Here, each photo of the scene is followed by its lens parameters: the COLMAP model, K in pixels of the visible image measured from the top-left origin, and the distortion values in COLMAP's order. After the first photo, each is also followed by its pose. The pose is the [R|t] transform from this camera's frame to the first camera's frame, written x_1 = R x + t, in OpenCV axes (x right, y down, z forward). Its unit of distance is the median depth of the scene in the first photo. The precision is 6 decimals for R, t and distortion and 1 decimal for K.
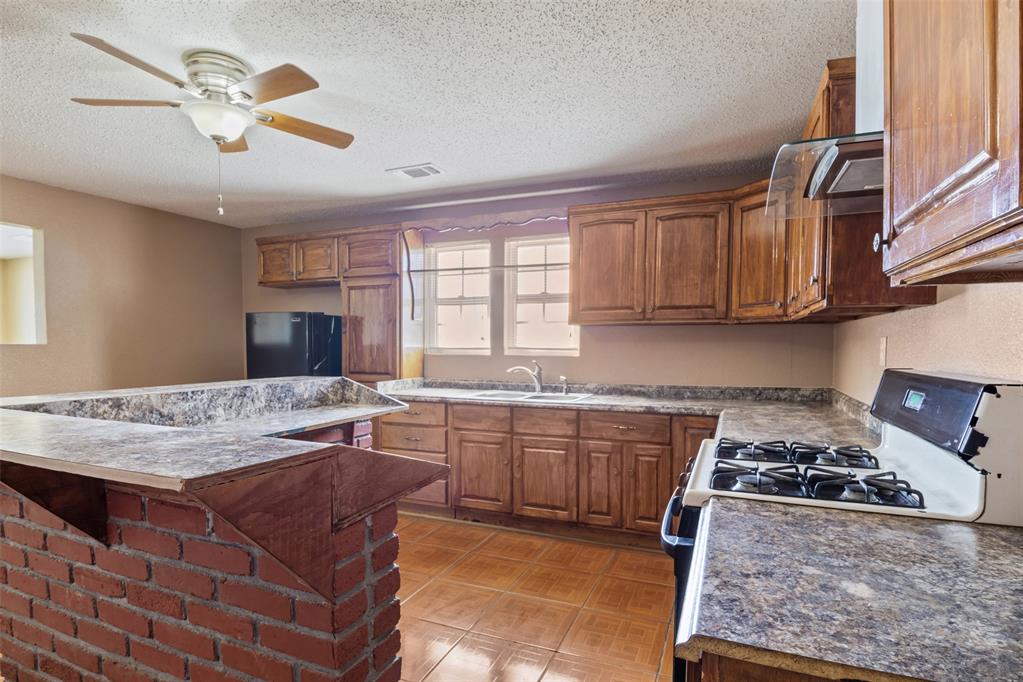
lens RADIAL K [[520.2, 0, 514.0], [0, 520.2, 364.7], [0, 0, 1]] dist [-0.001623, -0.000173]
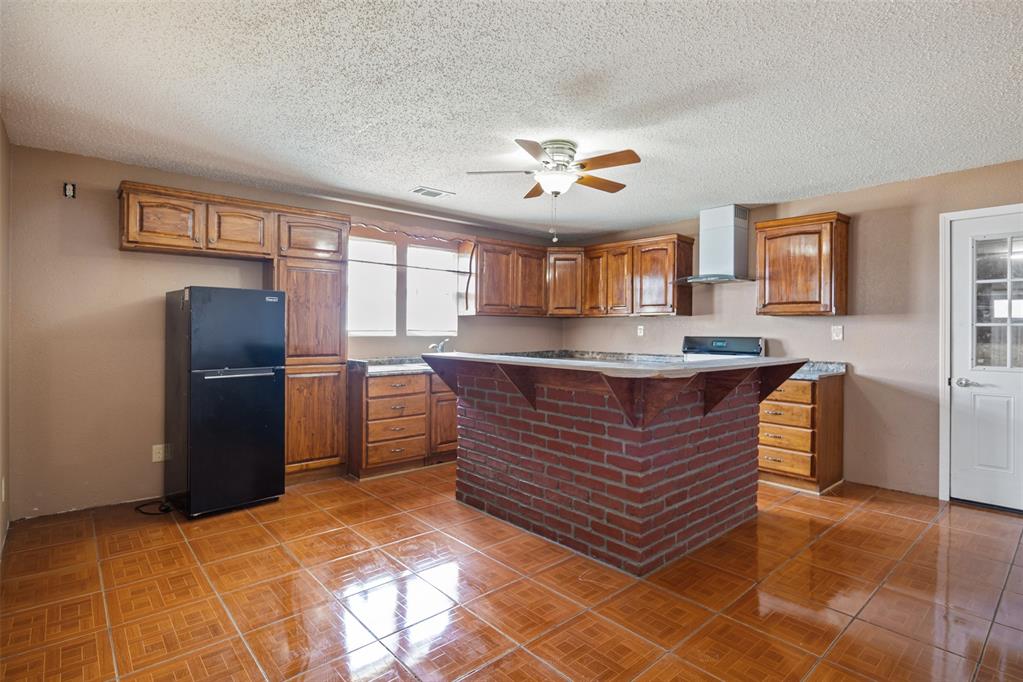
lens RADIAL K [[515.1, 0, 514.8], [0, 515.1, 327.1], [0, 0, 1]] dist [-0.001495, -0.000495]
pose [[0.434919, 0.002984, 0.900464, -1.033740], [0.028890, 0.999433, -0.017266, -0.010469], [-0.900006, 0.033524, 0.434587, 0.227276]]
